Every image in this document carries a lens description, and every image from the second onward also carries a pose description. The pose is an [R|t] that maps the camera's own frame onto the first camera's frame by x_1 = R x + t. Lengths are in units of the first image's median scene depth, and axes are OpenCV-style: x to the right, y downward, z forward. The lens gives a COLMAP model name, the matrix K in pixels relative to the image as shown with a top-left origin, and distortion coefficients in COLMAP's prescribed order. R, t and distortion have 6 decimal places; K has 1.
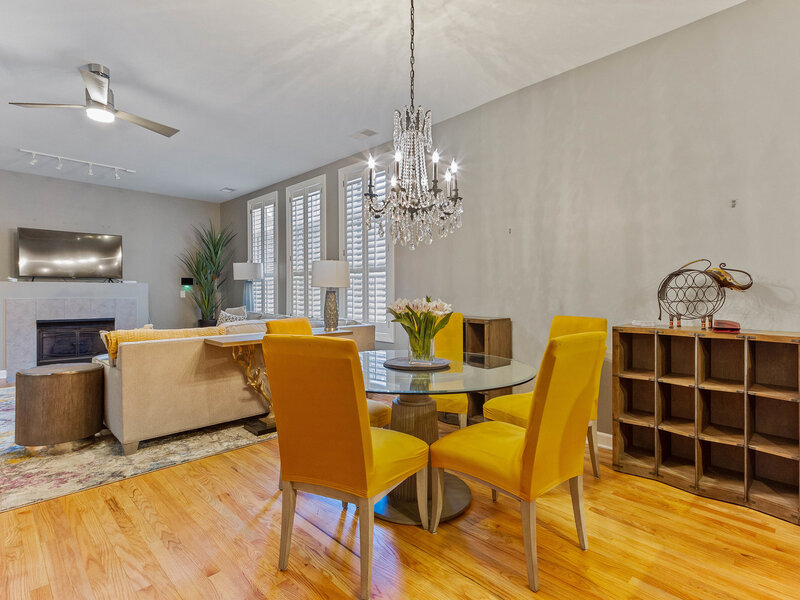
lens RADIAL K [[392.0, 0, 400.0], [0, 392.0, 300.0], [0, 0, 1]] dist [0.003019, 0.000756]
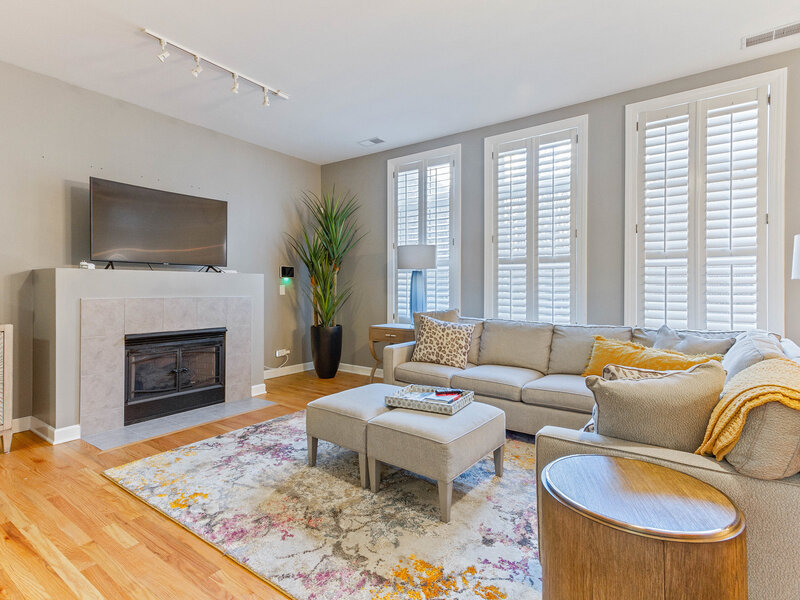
lens RADIAL K [[407.8, 0, 399.3], [0, 407.8, 289.1], [0, 0, 1]] dist [0.002574, 0.000450]
pose [[0.991030, 0.000097, 0.133638, -0.650444], [0.001921, 0.999886, -0.014973, -0.007989], [-0.133624, 0.015096, 0.990917, 0.366039]]
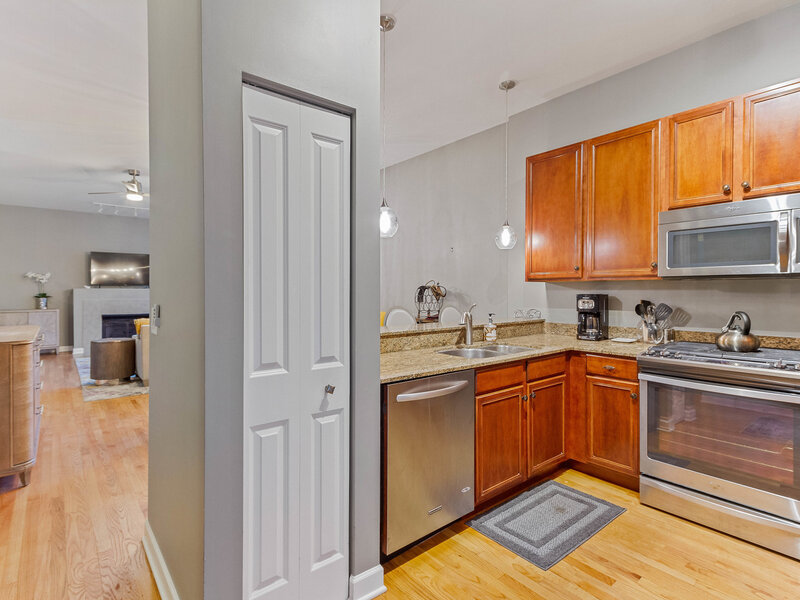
lens RADIAL K [[408.6, 0, 400.0], [0, 408.6, 300.0], [0, 0, 1]] dist [0.001323, 0.000116]
pose [[0.992959, 0.002964, -0.118417, 0.393241], [-0.003169, 0.999994, -0.001541, -0.005528], [0.118412, 0.001906, 0.992963, -0.417738]]
